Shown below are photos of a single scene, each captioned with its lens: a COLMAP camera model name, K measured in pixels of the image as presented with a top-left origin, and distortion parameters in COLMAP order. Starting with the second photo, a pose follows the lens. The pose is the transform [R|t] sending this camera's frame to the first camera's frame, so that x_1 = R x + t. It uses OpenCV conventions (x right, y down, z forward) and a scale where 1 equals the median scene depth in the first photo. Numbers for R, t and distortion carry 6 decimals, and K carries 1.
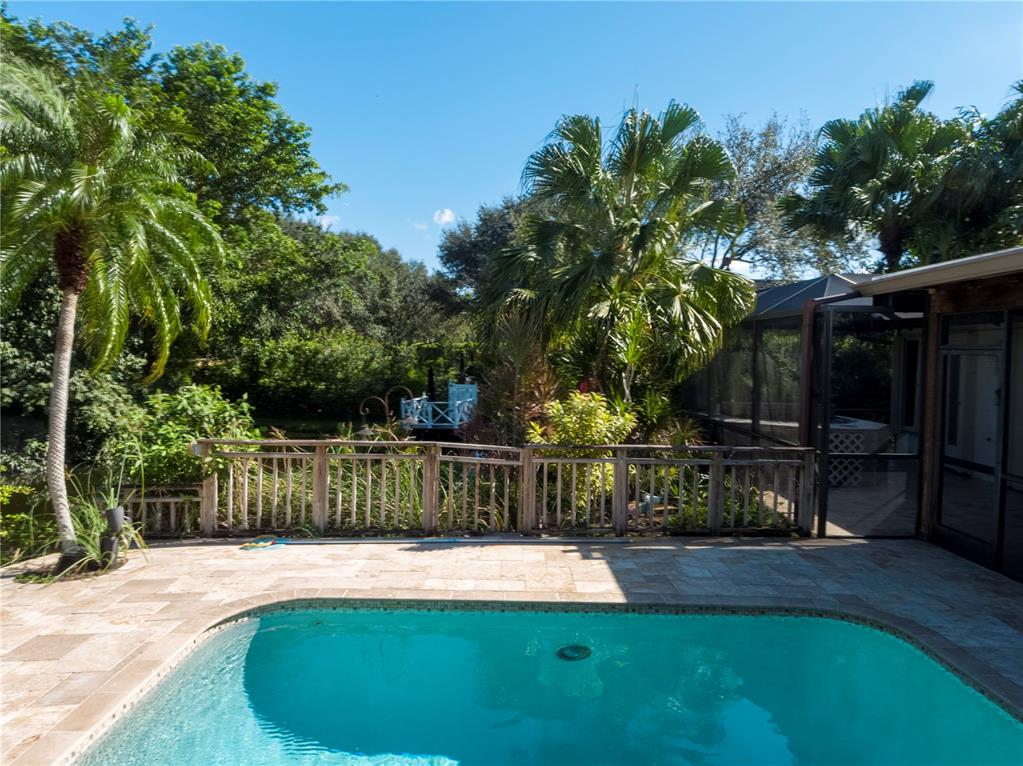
lens RADIAL K [[733.5, 0, 512.4], [0, 733.5, 382.8], [0, 0, 1]] dist [0.039214, 0.002151]
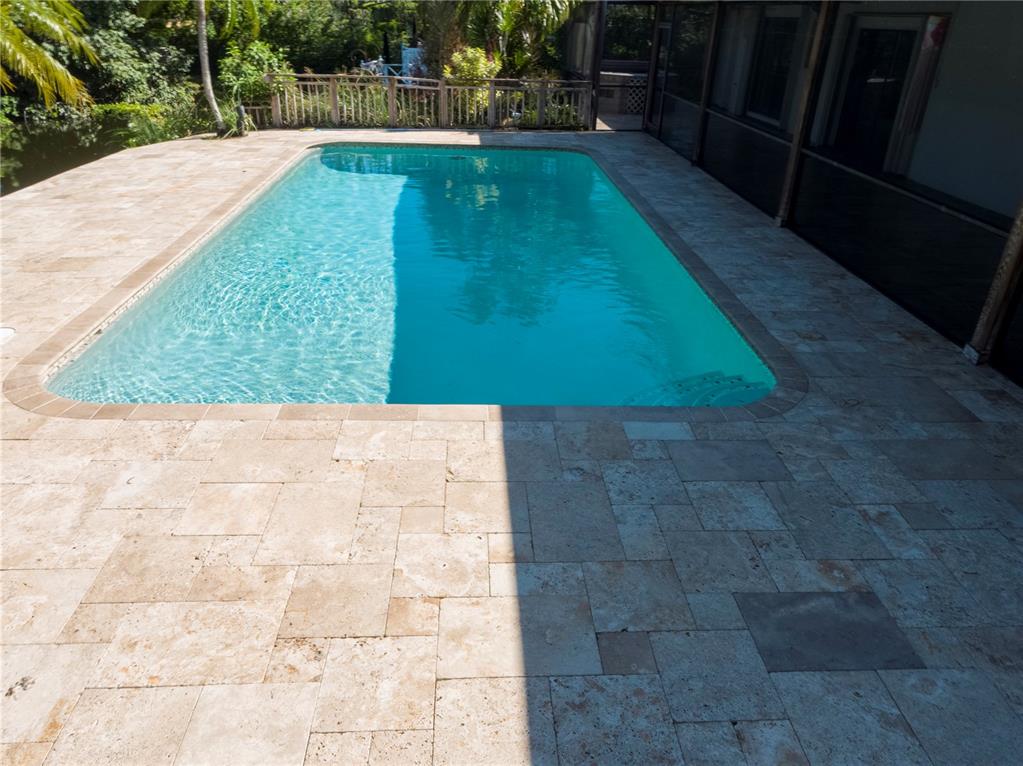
lens RADIAL K [[733.5, 0, 506.5], [0, 733.5, 381.6], [0, 0, 1]] dist [0.039214, 0.002151]
pose [[0.999223, -0.012754, 0.037294, 0.101859], [-0.003595, 0.912759, 0.408484, 0.019415], [-0.039251, -0.408300, 0.912003, -1.035376]]
